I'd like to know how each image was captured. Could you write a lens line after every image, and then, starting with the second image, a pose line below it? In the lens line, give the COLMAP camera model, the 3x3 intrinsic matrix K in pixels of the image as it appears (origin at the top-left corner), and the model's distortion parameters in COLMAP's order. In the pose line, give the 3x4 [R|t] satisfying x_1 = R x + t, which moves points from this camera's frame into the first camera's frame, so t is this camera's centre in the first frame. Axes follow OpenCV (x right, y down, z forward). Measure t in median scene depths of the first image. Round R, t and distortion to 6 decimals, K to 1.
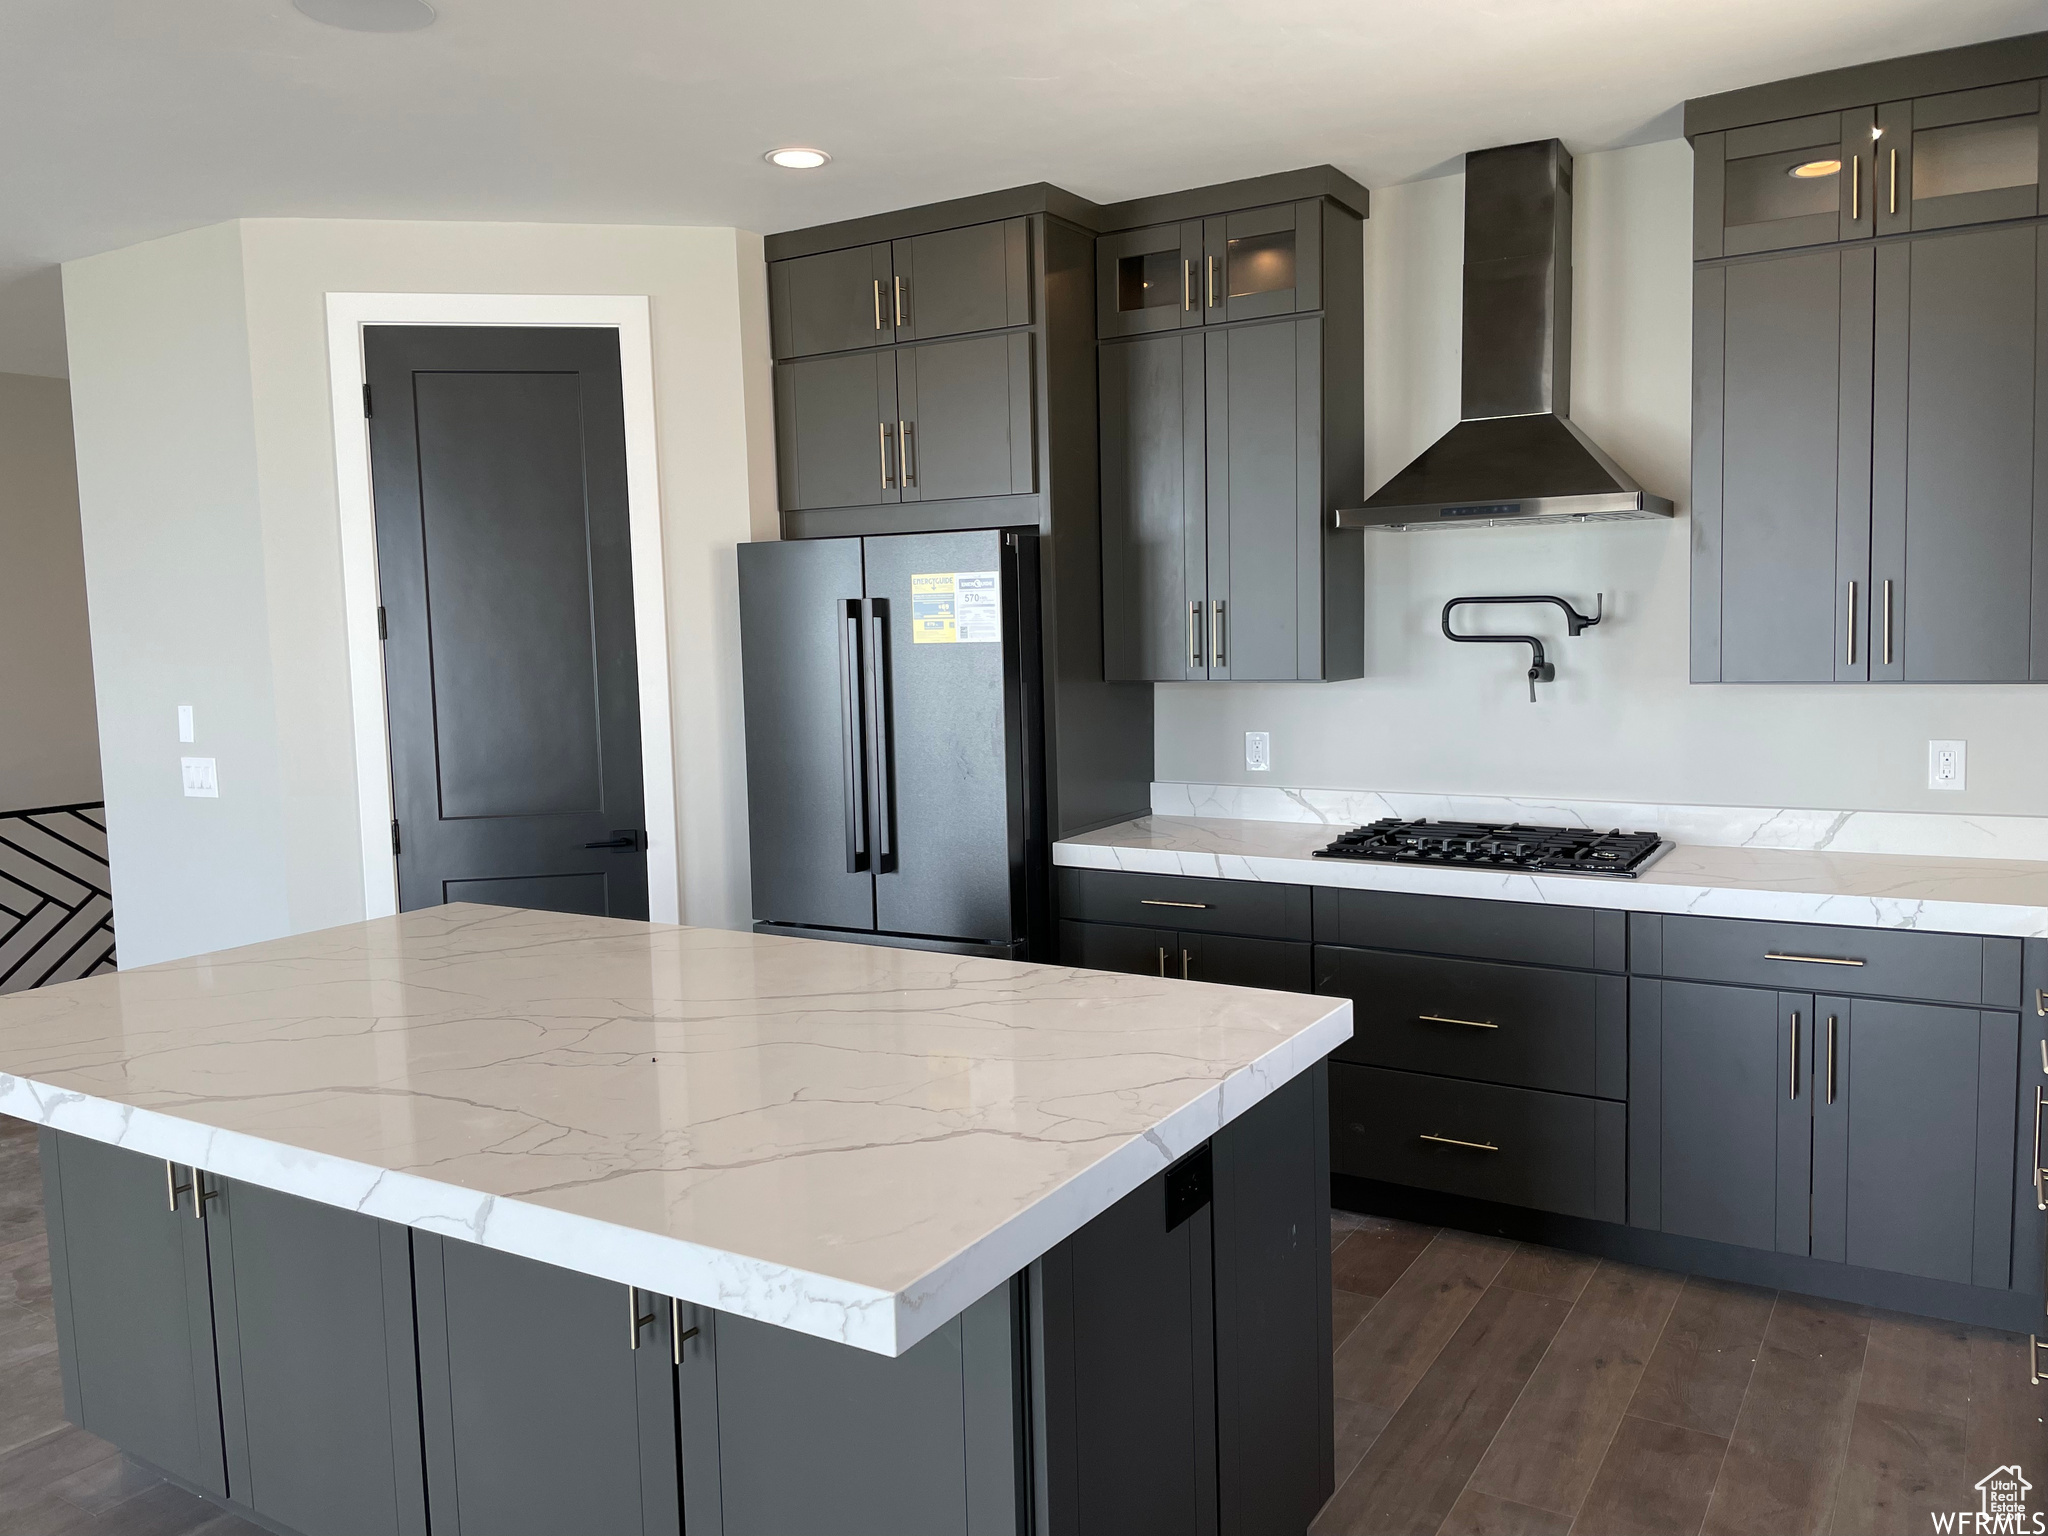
lens RADIAL K [[1550.3, 0, 1027.7], [0, 1550.3, 774.7], [0, 0, 1]] dist [0.046729, -0.011974]
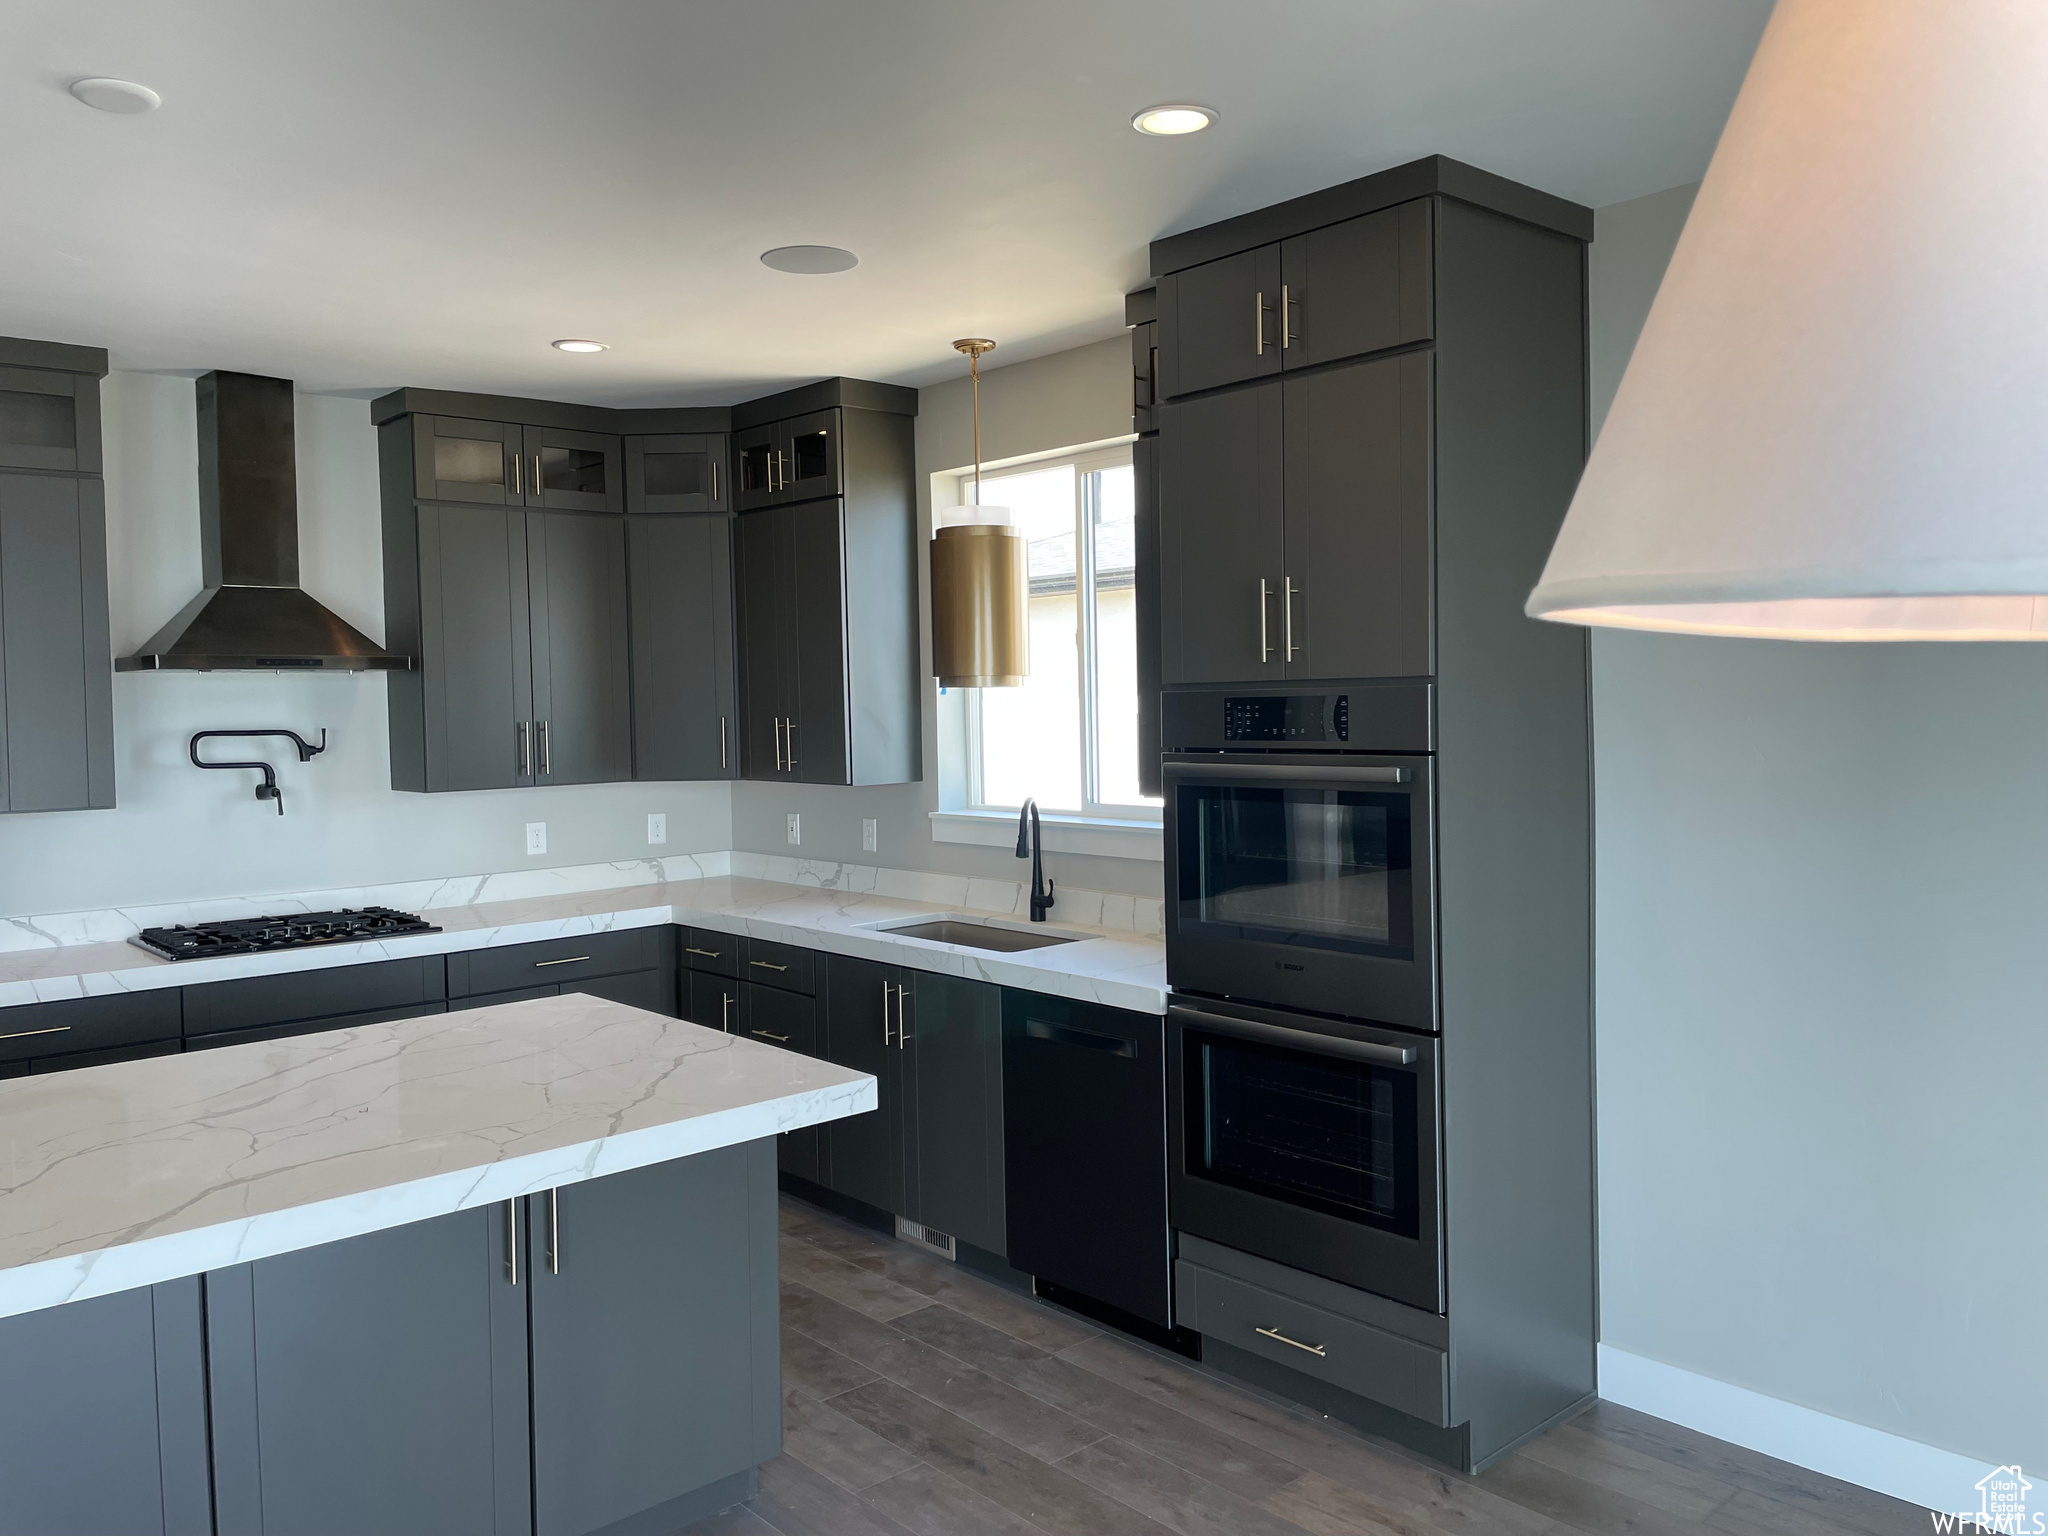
lens RADIAL K [[1550.3, 0, 1026.3], [0, 1550.3, 763.0], [0, 0, 1]] dist [0.046729, -0.011974]
pose [[0.284164, -0.019191, 0.958584, -0.711925], [0.109671, 0.993888, -0.012613, -0.007120], [-0.952483, 0.108713, 0.284531, 0.076859]]
